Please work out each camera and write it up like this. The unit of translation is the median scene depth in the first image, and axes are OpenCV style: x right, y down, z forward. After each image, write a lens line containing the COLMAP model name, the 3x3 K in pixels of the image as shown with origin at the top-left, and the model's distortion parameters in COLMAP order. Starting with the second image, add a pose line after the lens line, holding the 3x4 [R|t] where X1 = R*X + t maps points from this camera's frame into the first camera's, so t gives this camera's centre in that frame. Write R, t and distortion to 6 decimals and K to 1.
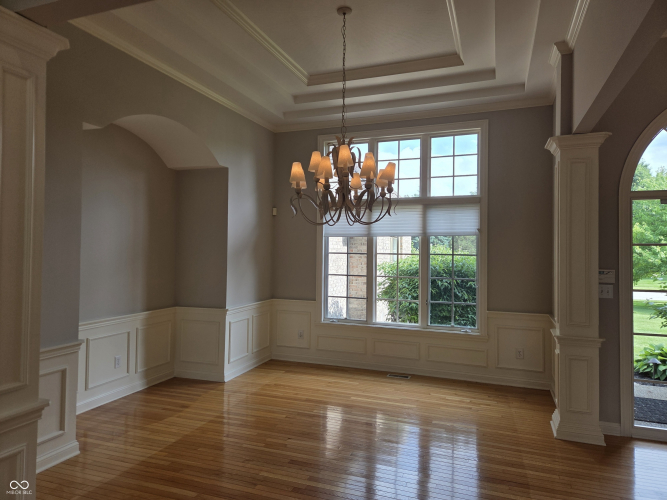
lens RADIAL K [[447.6, 0, 328.0], [0, 447.6, 233.0], [0, 0, 1]] dist [0.060231, -0.037505]
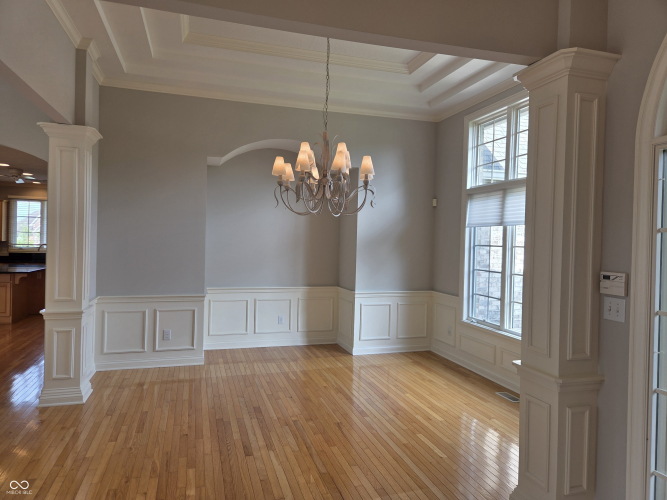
lens RADIAL K [[447.6, 0, 324.7], [0, 447.6, 234.5], [0, 0, 1]] dist [0.060231, -0.037505]
pose [[0.599205, -0.004728, -0.800581, 0.578755], [0.014267, 0.999887, 0.004772, 0.015254], [0.800468, -0.014281, 0.599205, 0.234005]]
